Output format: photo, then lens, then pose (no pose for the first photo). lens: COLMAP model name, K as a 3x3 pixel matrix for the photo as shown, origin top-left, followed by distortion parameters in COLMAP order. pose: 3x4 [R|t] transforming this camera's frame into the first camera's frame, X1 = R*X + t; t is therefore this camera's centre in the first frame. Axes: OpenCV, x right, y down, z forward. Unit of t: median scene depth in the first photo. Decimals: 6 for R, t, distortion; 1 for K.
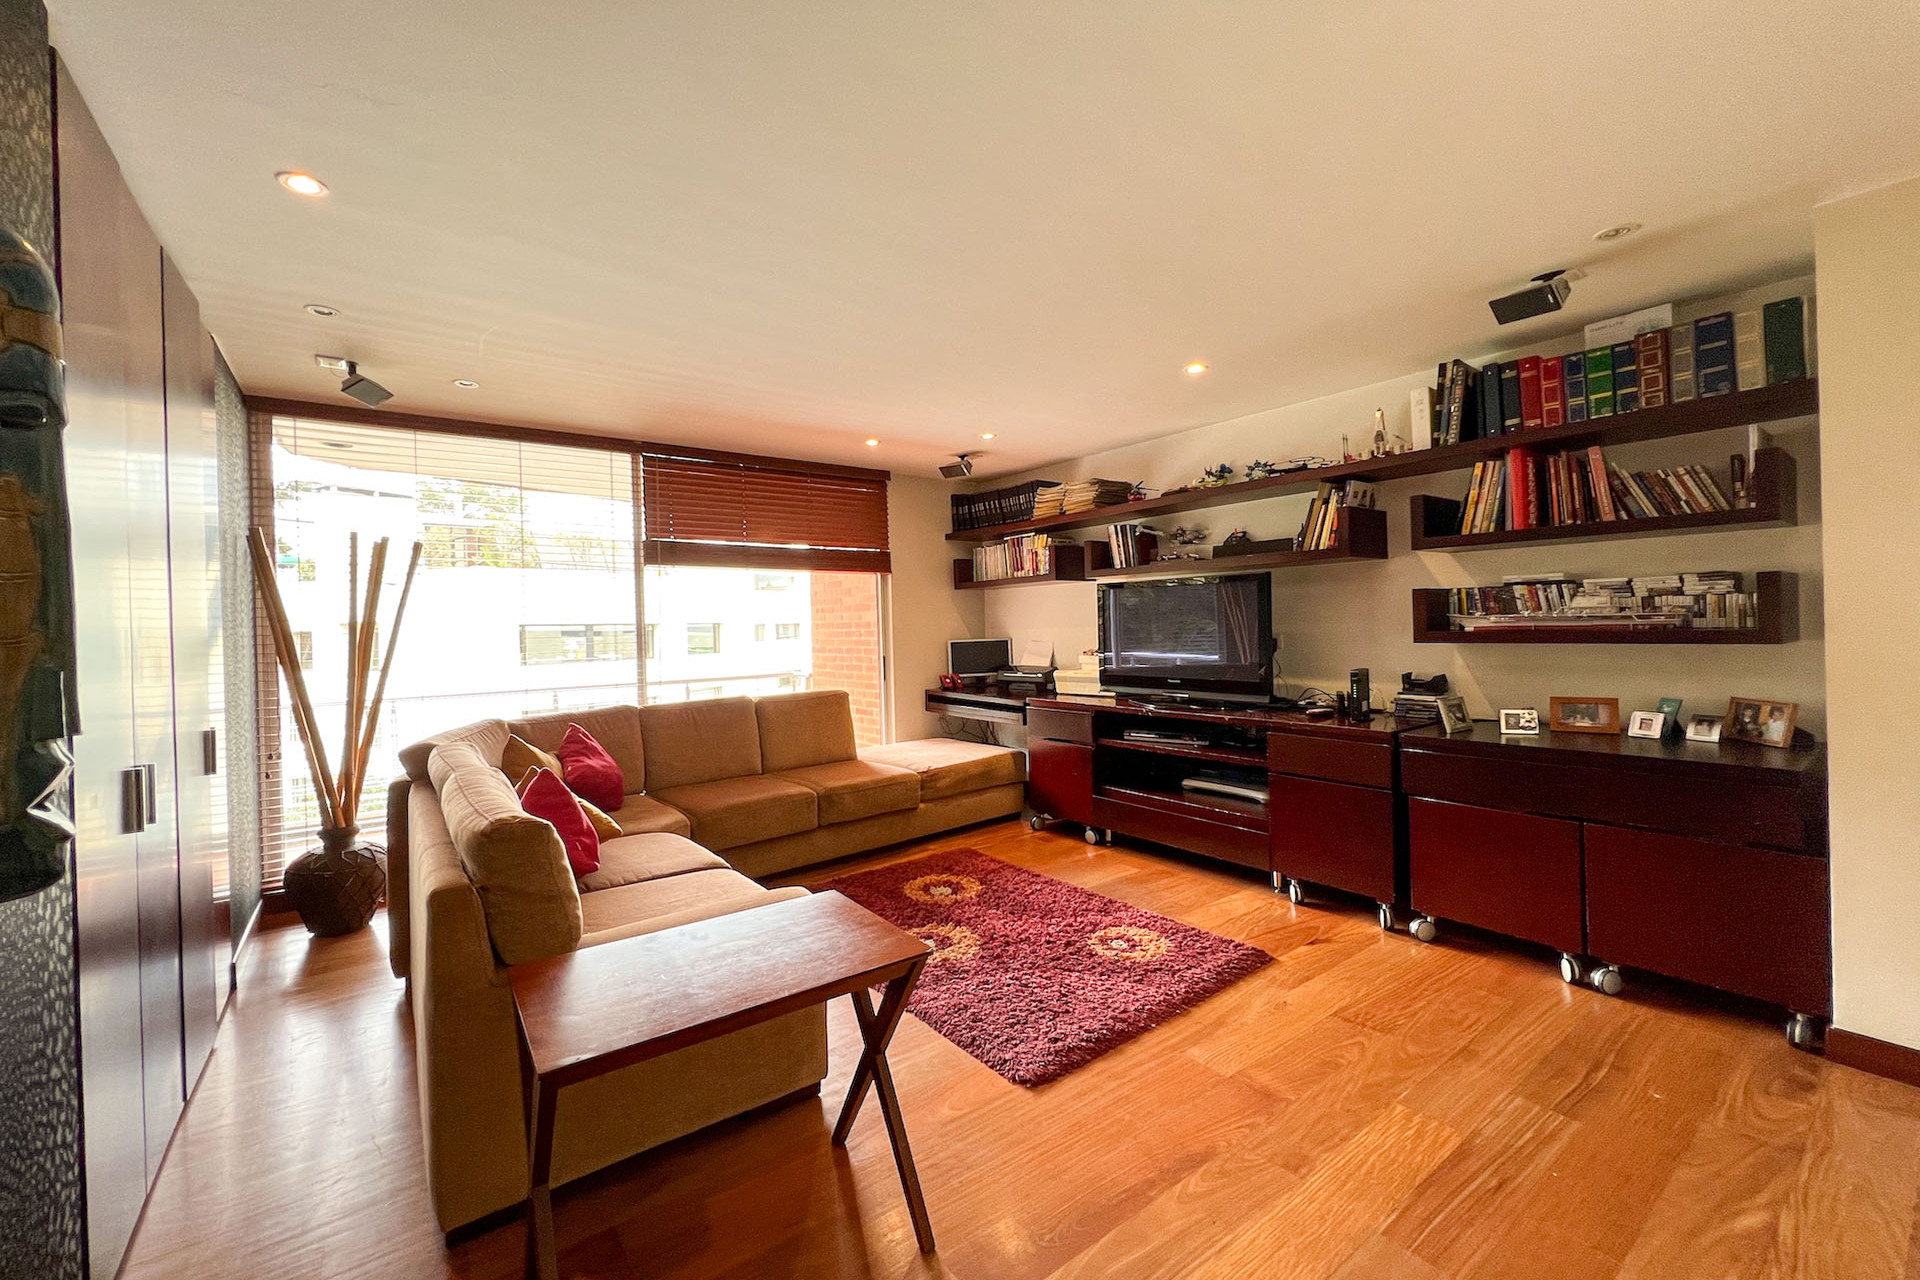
lens RADIAL K [[773.9, 0, 966.9], [0, 773.9, 627.4], [0, 0, 1]] dist [-0.002807, 0.000435]
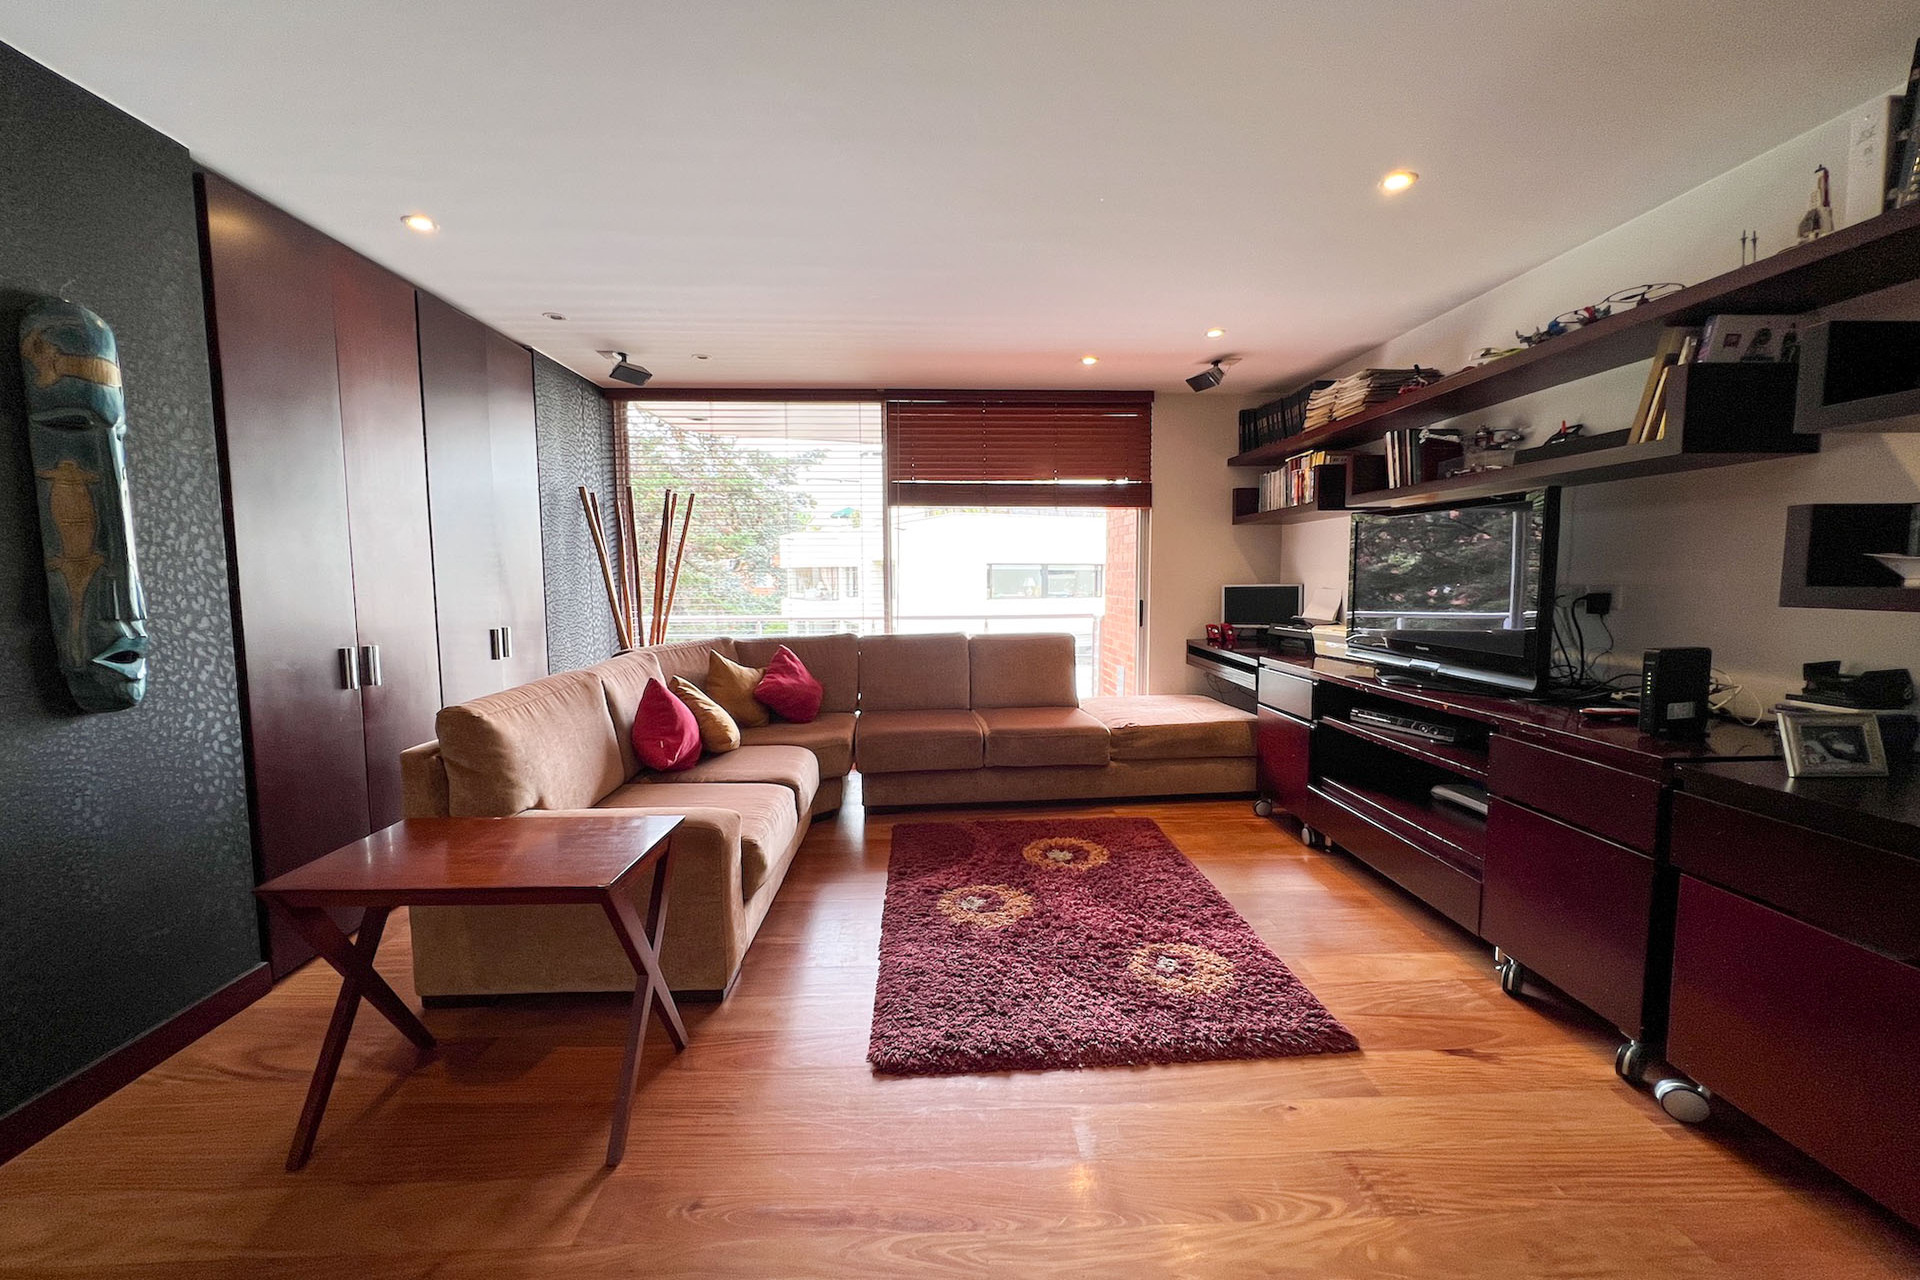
lens RADIAL K [[773.9, 0, 958.6], [0, 773.9, 644.0], [0, 0, 1]] dist [-0.002807, 0.000435]
pose [[0.820454, 0.069759, -0.567441, 0.322806], [-0.015191, 0.994838, 0.100337, 0.000822], [0.571511, -0.073702, 0.817278, 0.174310]]
